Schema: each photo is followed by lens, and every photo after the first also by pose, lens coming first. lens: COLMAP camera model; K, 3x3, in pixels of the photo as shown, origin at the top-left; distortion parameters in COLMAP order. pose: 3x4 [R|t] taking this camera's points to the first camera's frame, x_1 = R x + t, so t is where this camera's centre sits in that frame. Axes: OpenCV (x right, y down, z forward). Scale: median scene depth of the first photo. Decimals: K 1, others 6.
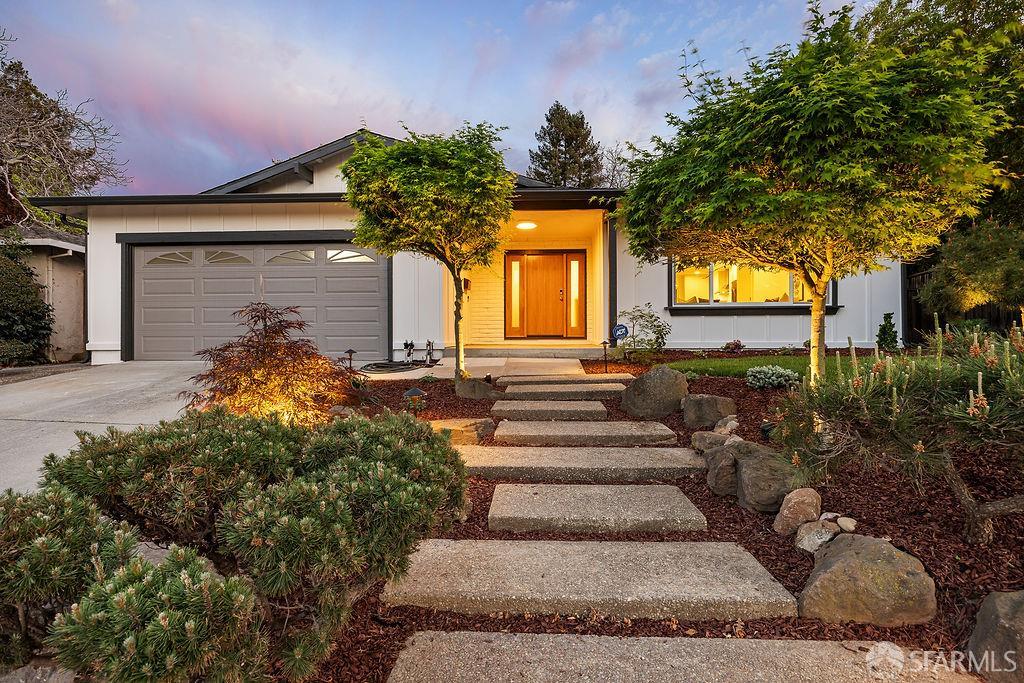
lens RADIAL K [[539.6, 0, 512.0], [0, 539.6, 341.5], [0, 0, 1]] dist [-0.017069, 0.000199]
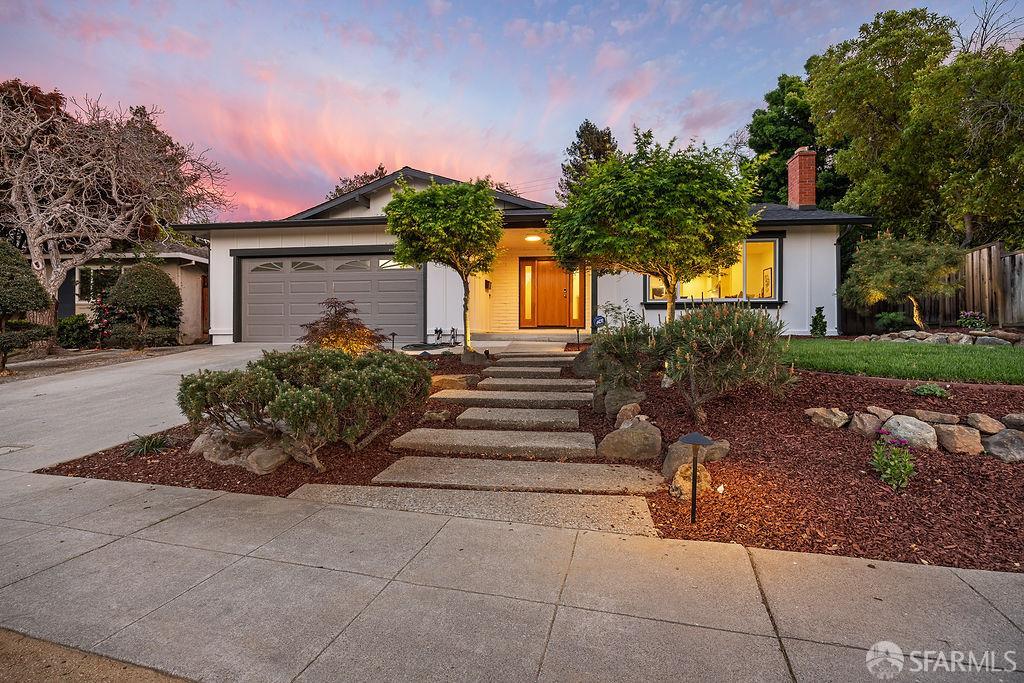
lens RADIAL K [[511.2, 0, 512.0], [0, 511.2, 341.5], [0, 0, 1]] dist [-0.033832, -0.000138]
pose [[0.995765, 0.005604, -0.091760, 0.102602], [-0.004852, 0.999953, 0.008414, 0.020143], [0.091803, -0.007933, 0.995746, -0.231214]]
